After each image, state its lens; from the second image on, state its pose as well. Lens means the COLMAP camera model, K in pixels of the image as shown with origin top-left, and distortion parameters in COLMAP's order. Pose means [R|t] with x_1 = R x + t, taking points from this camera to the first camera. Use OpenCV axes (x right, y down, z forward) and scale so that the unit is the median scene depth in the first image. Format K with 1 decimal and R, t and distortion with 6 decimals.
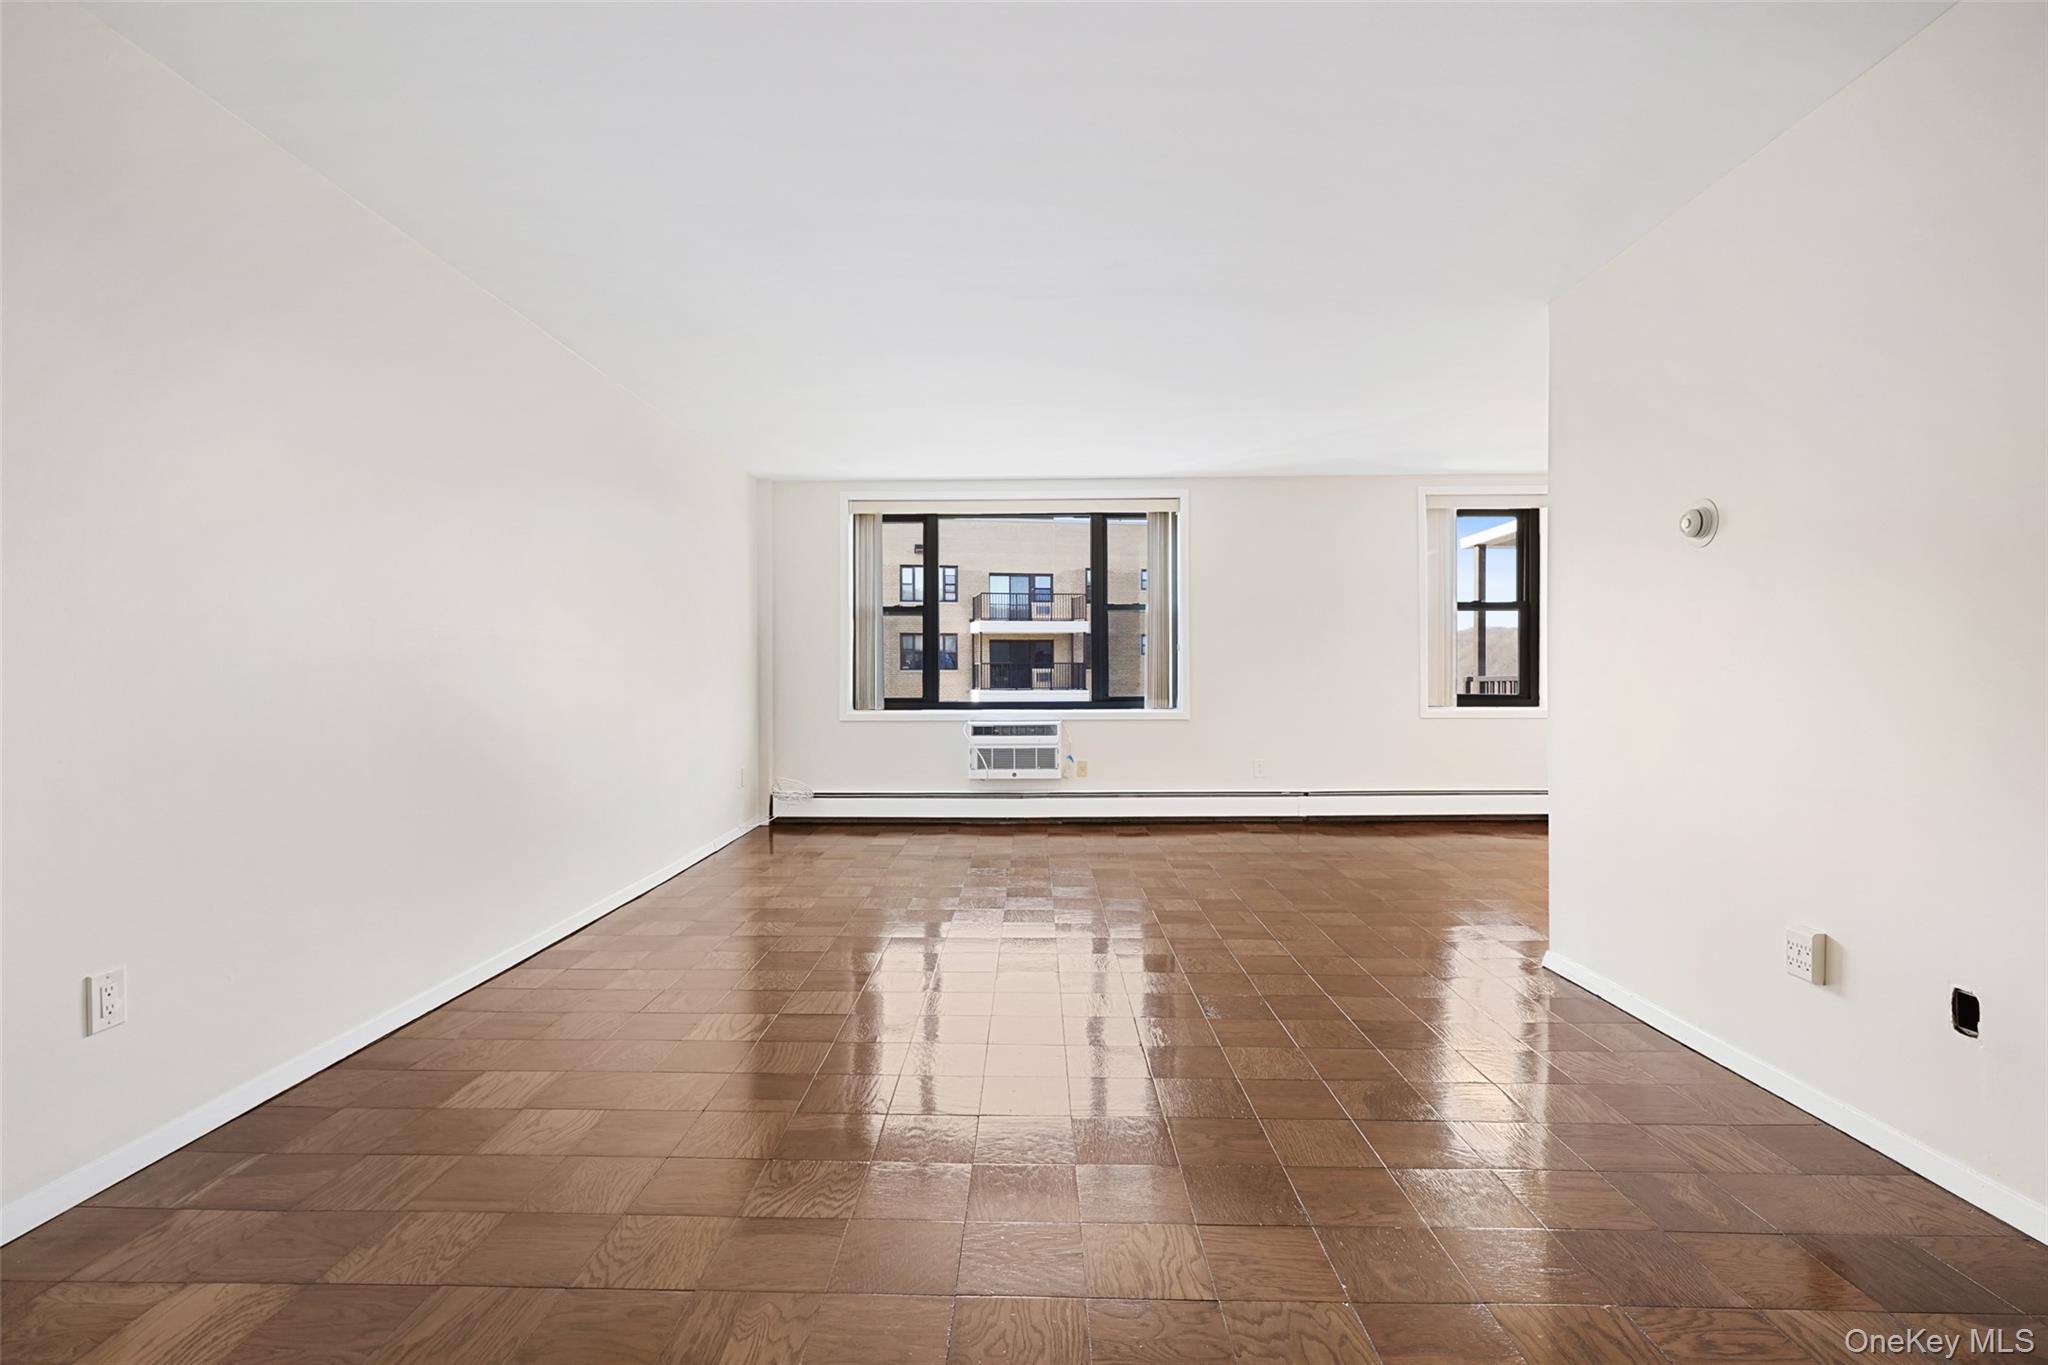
lens RADIAL K [[949.5, 0, 960.5], [0, 949.5, 677.0], [0, 0, 1]] dist [-0.012481, 0.002479]
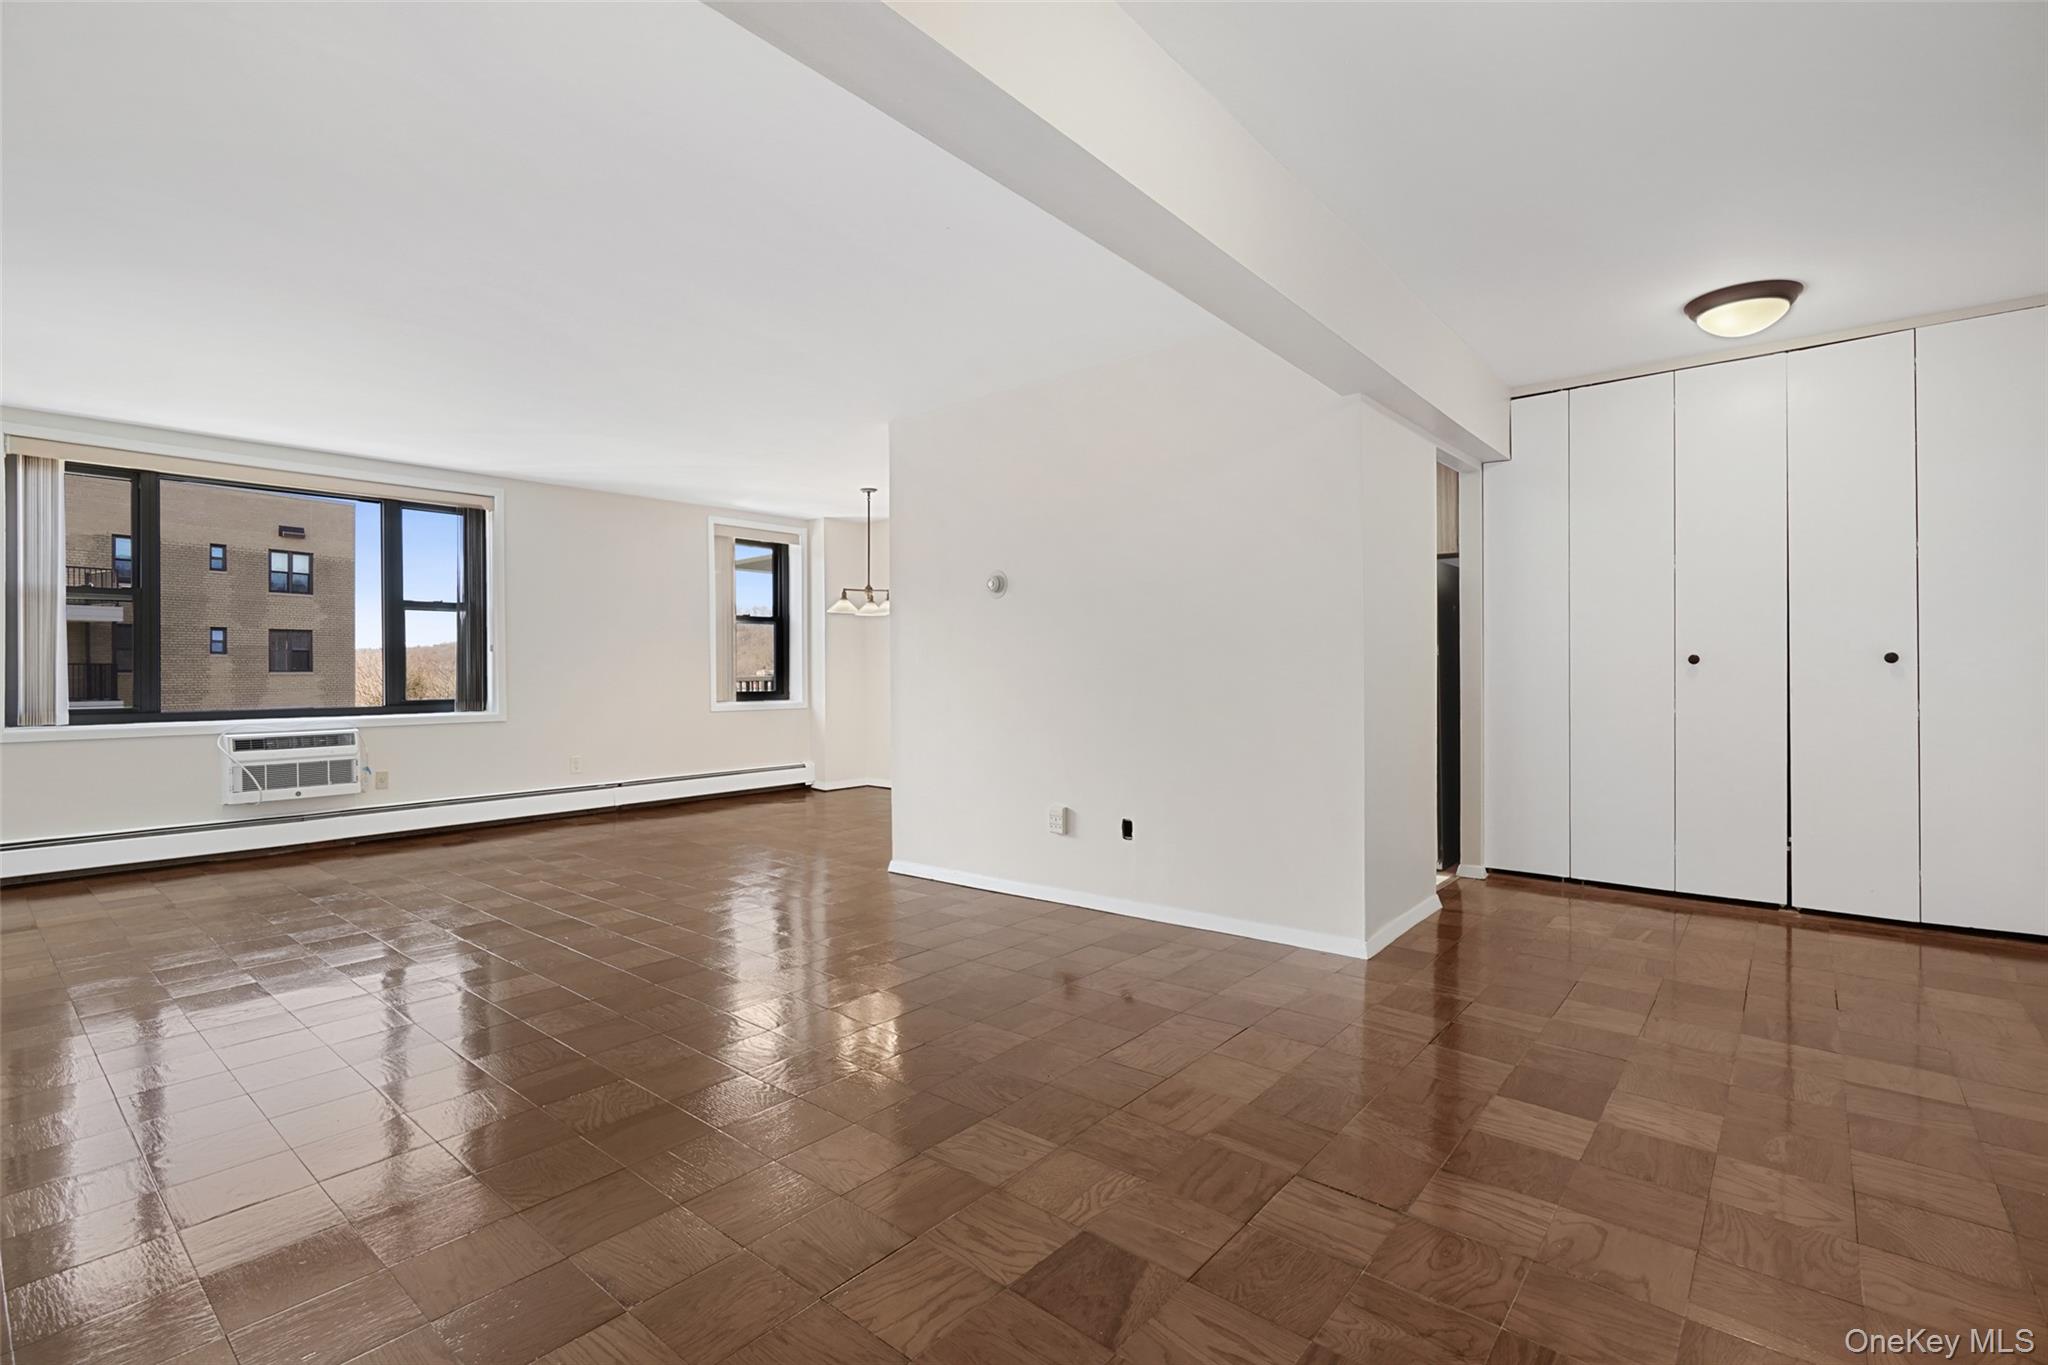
lens RADIAL K [[949.5, 0, 1021.7], [0, 949.5, 681.1], [0, 0, 1]] dist [-0.012481, 0.002479]
pose [[0.623900, -0.008796, 0.781455, -0.197123], [0.007375, 0.999958, 0.005367, 0.001495], [-0.781470, 0.002415, 0.623939, -0.041183]]
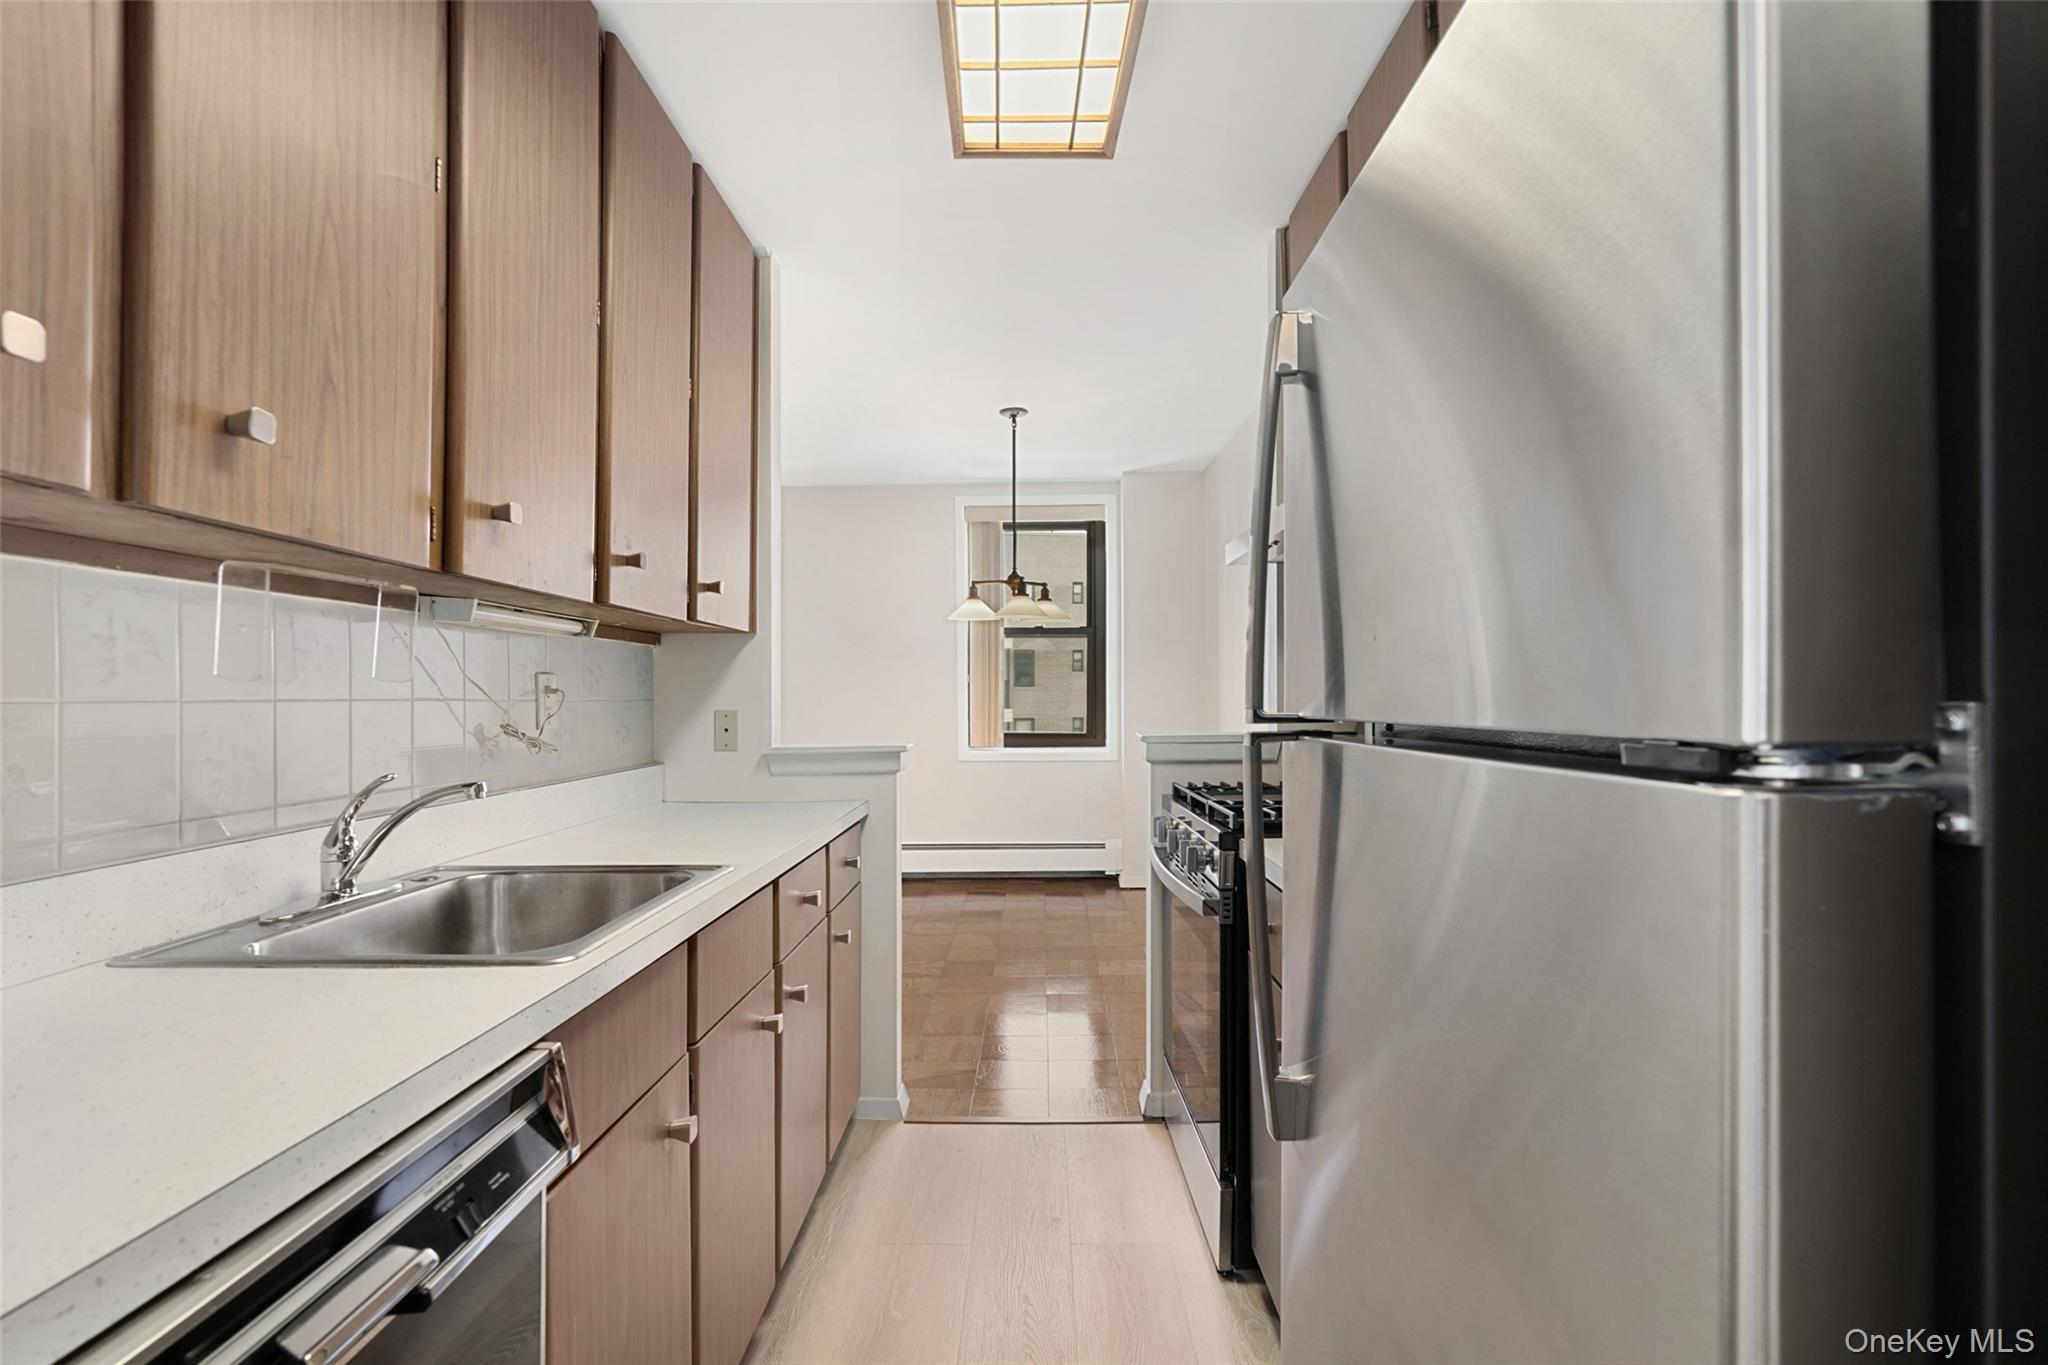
lens RADIAL K [[949.5, 0, 1020.0], [0, 949.5, 687.1], [0, 0, 1]] dist [-0.012481, 0.002479]
pose [[0.999908, -0.002183, -0.013385, 0.567317], [0.002153, 0.999995, -0.002211, -0.023195], [0.013390, 0.002182, 0.999908, 0.124582]]
